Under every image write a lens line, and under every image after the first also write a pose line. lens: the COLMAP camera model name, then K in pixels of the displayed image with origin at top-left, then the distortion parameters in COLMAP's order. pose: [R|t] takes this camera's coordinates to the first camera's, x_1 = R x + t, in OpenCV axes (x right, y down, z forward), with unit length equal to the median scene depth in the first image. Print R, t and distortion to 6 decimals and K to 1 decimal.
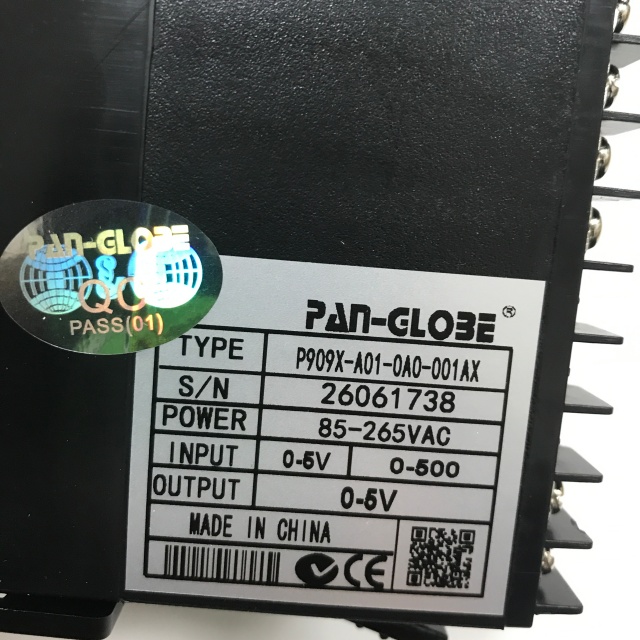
lens RADIAL K [[717.6, 0, 320.0], [0, 717.6, 320.0], [0, 0, 1]] dist [0.133006, -0.734585]
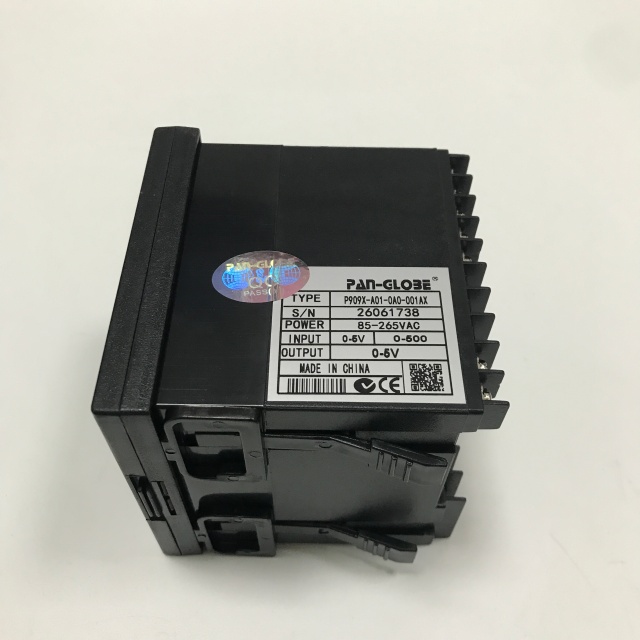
lens RADIAL K [[717.6, 0, 320.0], [0, 717.6, 320.0], [0, 0, 1]] dist [0.133006, -0.734585]
pose [[0.996948, -0.070764, 0.032959, -0.183030], [0.074132, 0.725935, -0.683756, 1.589127], [0.024459, 0.684113, 0.728966, -0.571530]]
